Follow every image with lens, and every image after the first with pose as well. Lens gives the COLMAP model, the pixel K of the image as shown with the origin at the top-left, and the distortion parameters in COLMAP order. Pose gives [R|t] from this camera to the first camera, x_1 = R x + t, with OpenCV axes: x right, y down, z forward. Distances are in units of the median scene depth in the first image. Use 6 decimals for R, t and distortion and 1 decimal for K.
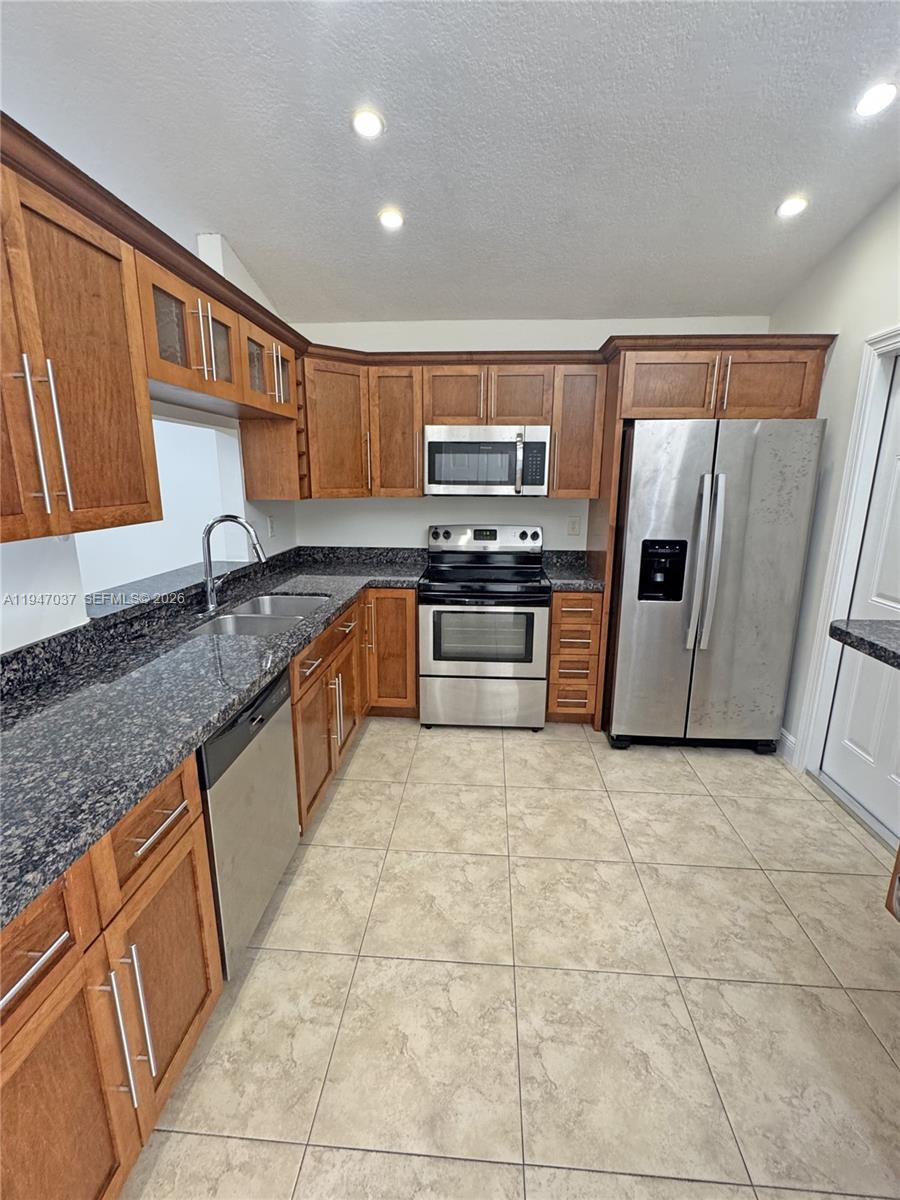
lens RADIAL K [[528.6, 0, 450.0], [0, 528.6, 600.0], [0, 0, 1]] dist [-0.004542, 0.000386]
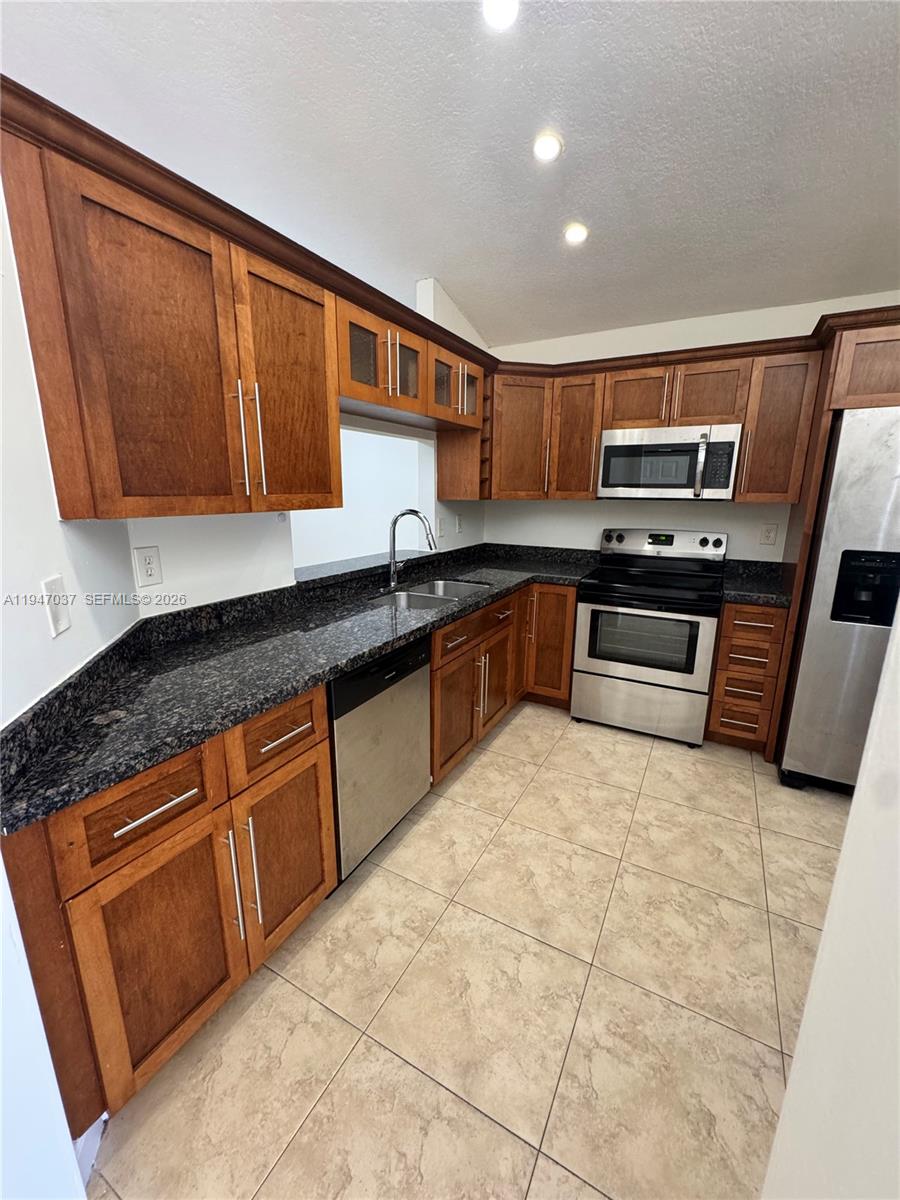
lens RADIAL K [[481.0, 0, 450.0], [0, 481.0, 600.0], [0, 0, 1]] dist [-0.004069, 0.000358]
pose [[0.907524, 0.095212, -0.409066, 0.132635], [-0.097322, 0.995129, 0.015710, 0.019110], [0.408569, 0.025554, 0.912369, 0.039685]]
